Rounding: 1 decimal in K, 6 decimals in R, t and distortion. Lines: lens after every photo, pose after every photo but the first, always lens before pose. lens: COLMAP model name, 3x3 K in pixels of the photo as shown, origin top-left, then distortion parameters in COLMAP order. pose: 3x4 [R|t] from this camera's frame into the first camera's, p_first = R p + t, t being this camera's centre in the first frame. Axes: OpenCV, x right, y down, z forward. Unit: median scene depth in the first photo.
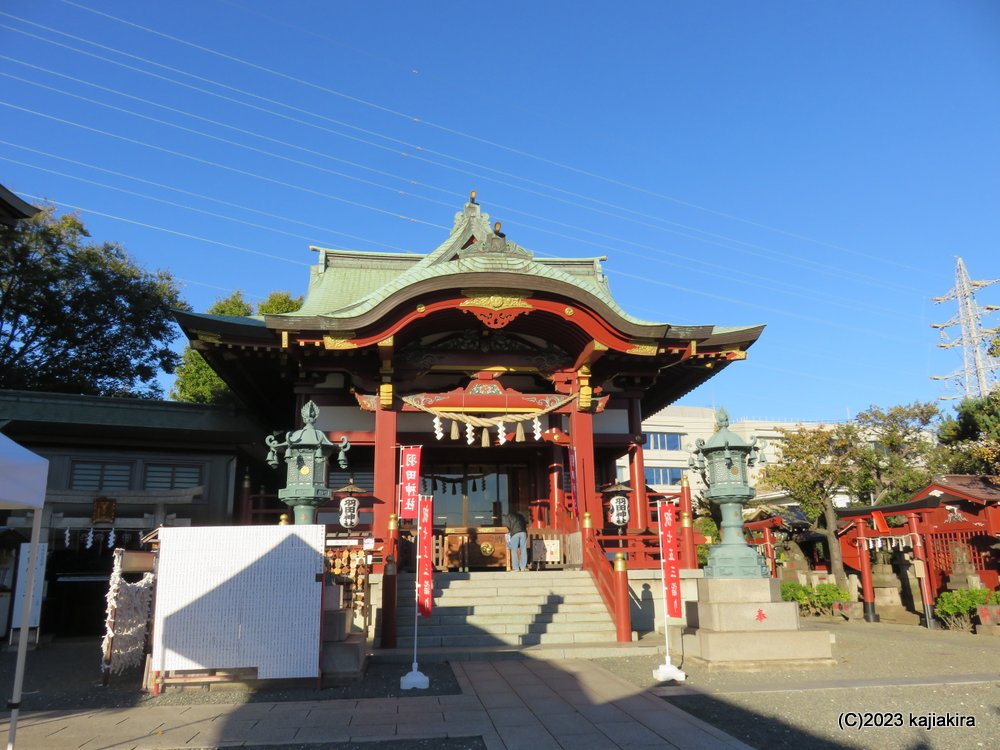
lens RADIAL K [[739.1, 0, 500.3], [0, 739.1, 375.1], [0, 0, 1]] dist [-0.001513, 0.002232]
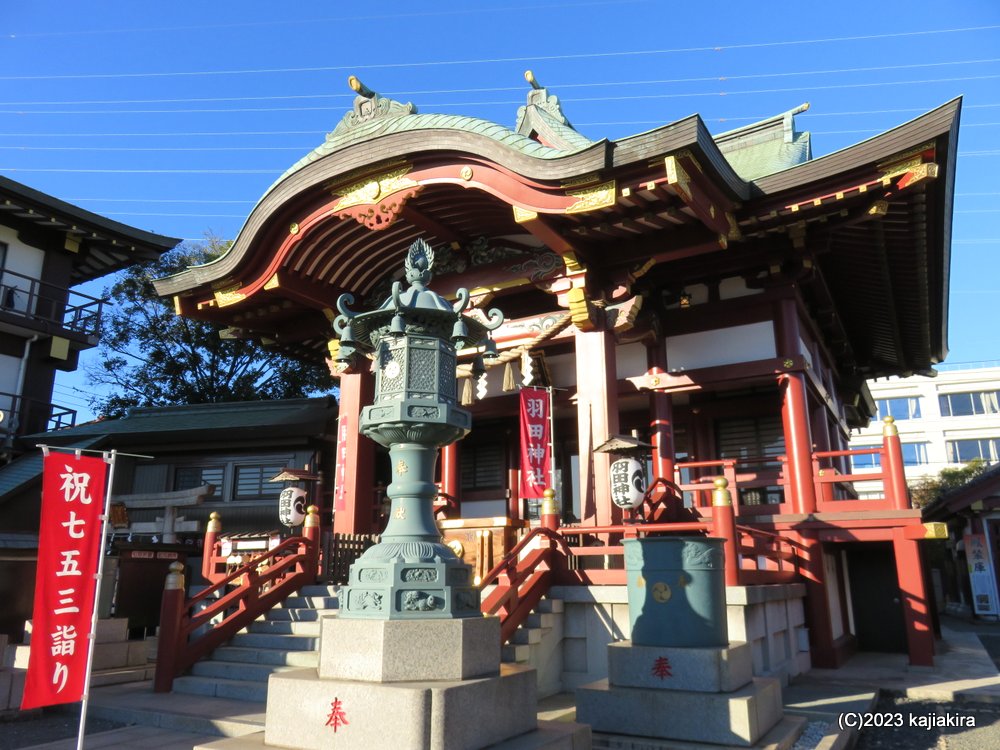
lens RADIAL K [[739.1, 0, 503.1], [0, 739.1, 377.5], [0, 0, 1]] dist [-0.001513, 0.002232]
pose [[0.803414, -0.145702, -0.577319, 0.431844], [0.146901, 0.988129, -0.044948, 0.112549], [0.577015, -0.048697, 0.815280, 0.468020]]
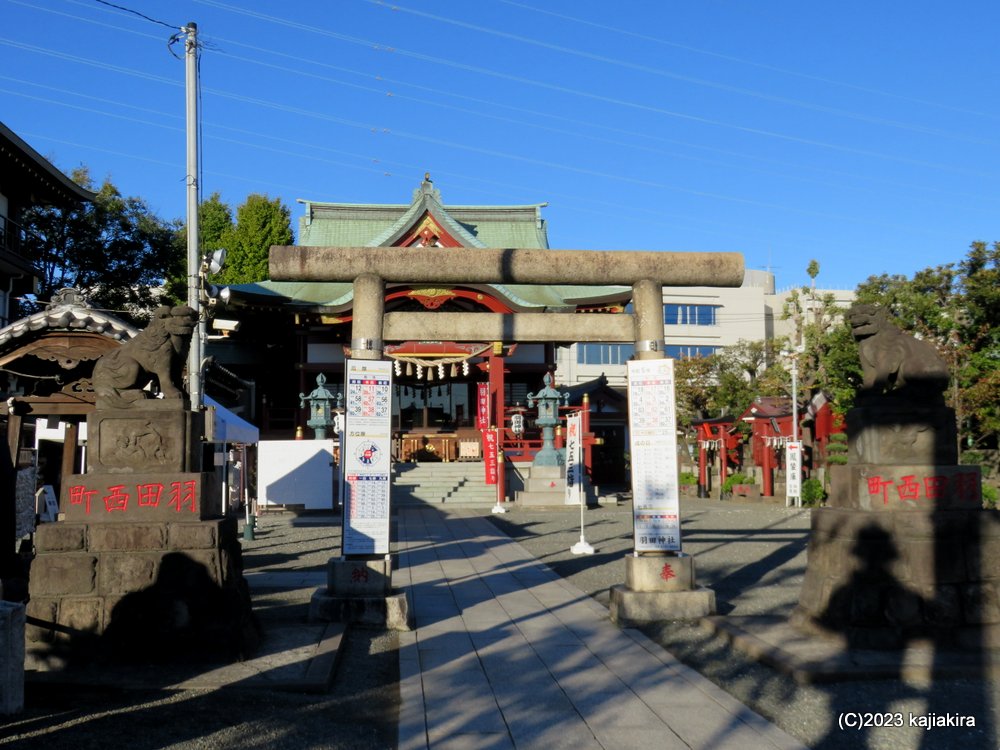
lens RADIAL K [[1030.8, 0, 501.8], [0, 1030.8, 374.5], [0, 0, 1]] dist [-0.018386, 0.000000]
pose [[0.999686, 0.004897, -0.024595, 0.179615], [-0.000559, 0.984860, 0.173352, -0.280048], [0.025071, -0.173284, 0.984553, -1.053776]]
